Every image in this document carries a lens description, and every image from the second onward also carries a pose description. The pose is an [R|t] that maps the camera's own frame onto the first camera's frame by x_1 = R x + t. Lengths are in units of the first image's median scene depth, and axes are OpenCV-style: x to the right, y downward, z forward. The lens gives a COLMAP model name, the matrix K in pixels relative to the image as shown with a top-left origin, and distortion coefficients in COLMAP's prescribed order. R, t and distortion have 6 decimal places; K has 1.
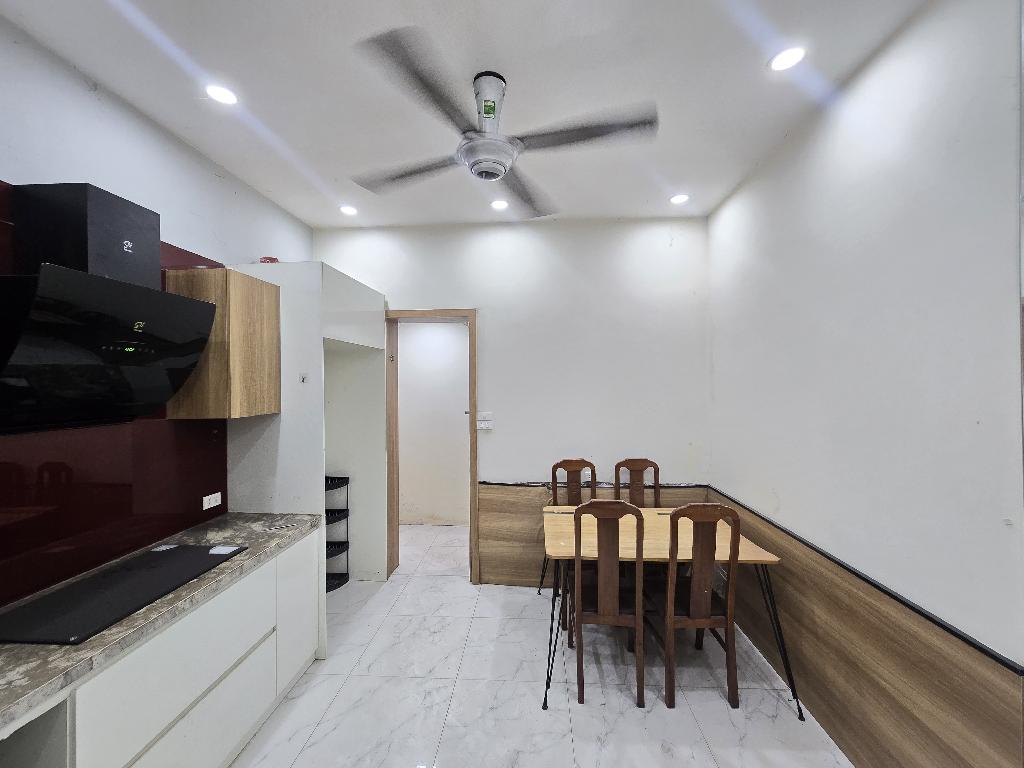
lens RADIAL K [[422.8, 0, 511.8], [0, 422.8, 383.6], [0, 0, 1]] dist [0.002582, 0.001456]
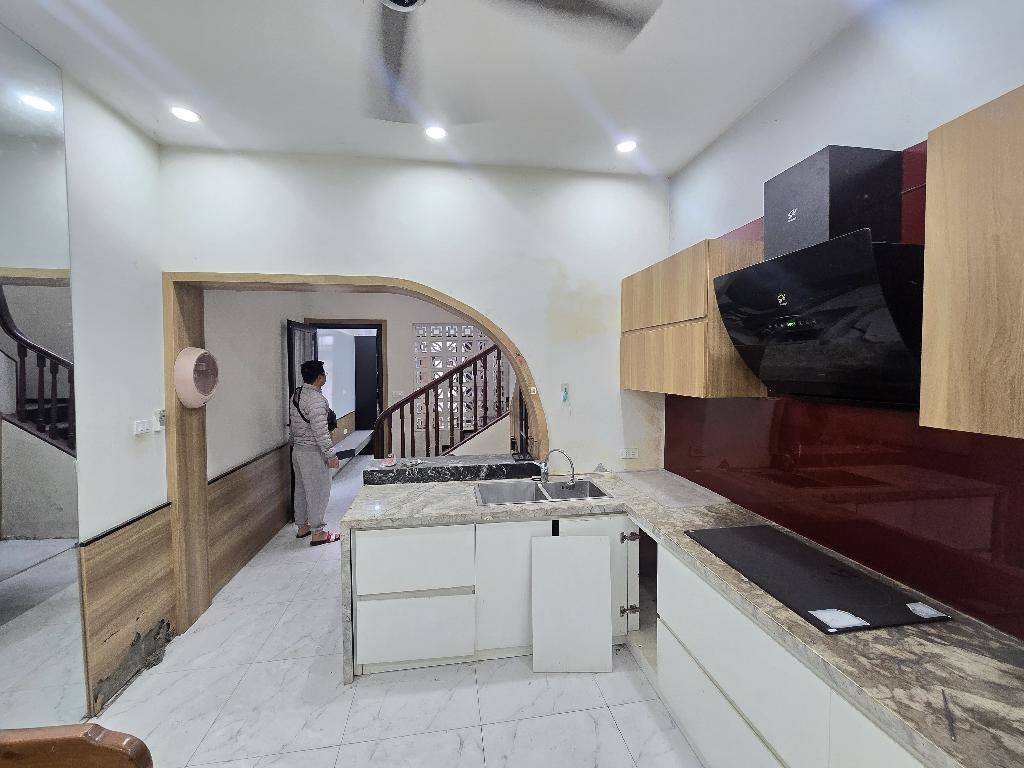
lens RADIAL K [[422.8, 0, 510.3], [0, 422.8, 381.3], [0, 0, 1]] dist [0.002582, 0.001456]
pose [[-0.979934, 0.034857, -0.196249, -0.063672], [0.027625, 0.998839, 0.039469, -0.016077], [0.197397, 0.033256, -0.979759, 1.487383]]
